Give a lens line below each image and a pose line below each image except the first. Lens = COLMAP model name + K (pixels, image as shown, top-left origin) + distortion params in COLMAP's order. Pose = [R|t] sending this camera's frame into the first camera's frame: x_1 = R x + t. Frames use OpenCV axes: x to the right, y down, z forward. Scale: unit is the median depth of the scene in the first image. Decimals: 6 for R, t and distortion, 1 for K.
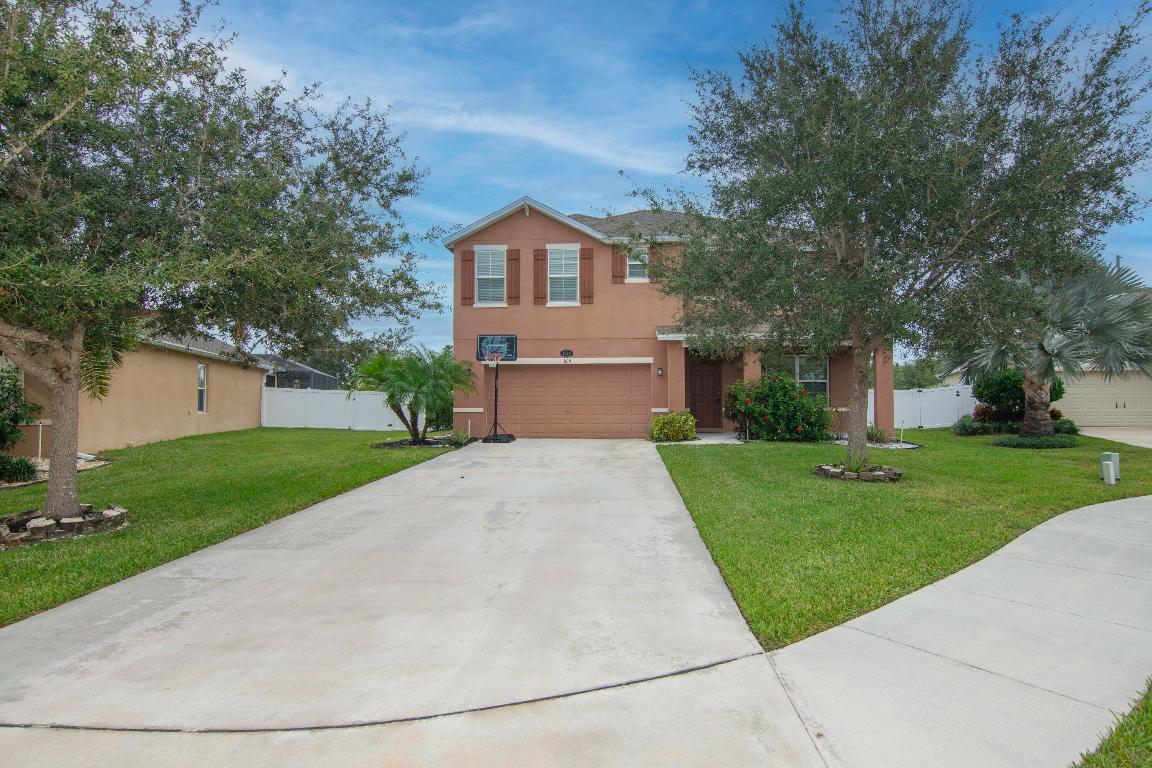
lens RADIAL K [[630.6, 0, 576.0], [0, 630.6, 384.0], [0, 0, 1]] dist [0.000527, -0.000263]
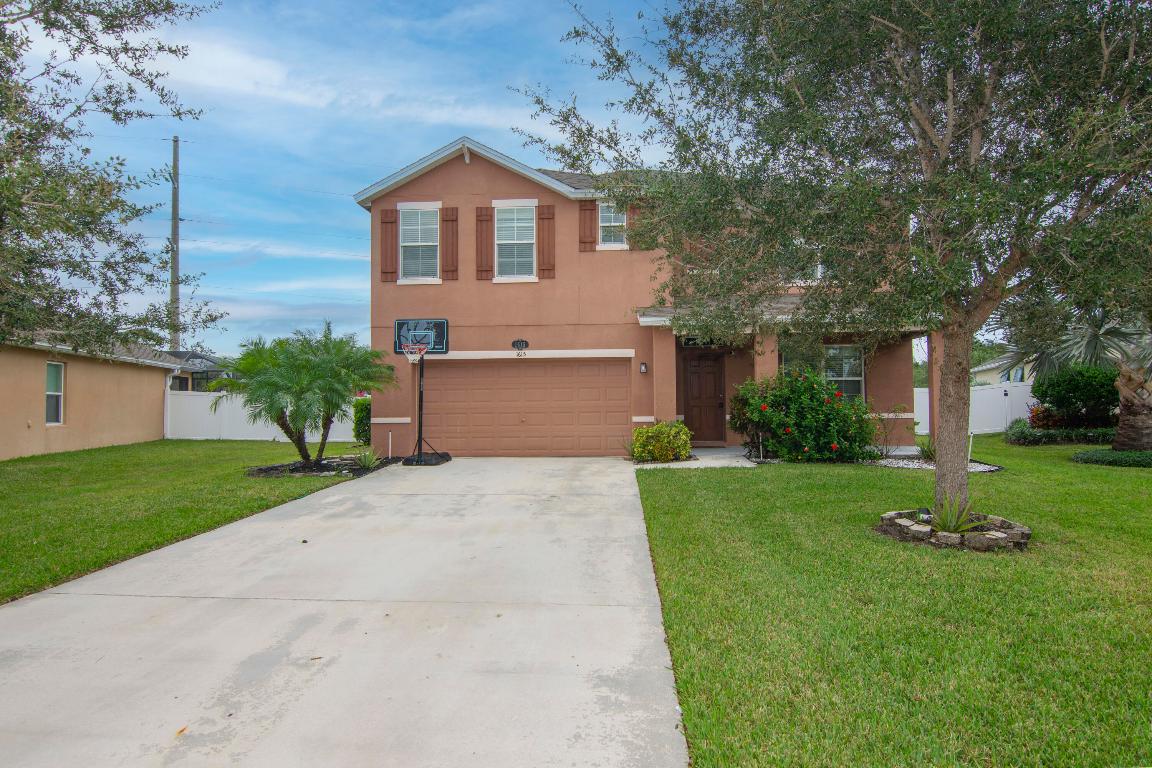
lens RADIAL K [[630.6, 0, 576.0], [0, 630.6, 384.0], [0, 0, 1]] dist [0.000527, -0.000263]
pose [[0.999982, -0.005911, -0.001178, 0.052944], [0.005913, 0.999981, 0.001694, -0.002011], [0.001168, -0.001701, 0.999998, 0.245348]]
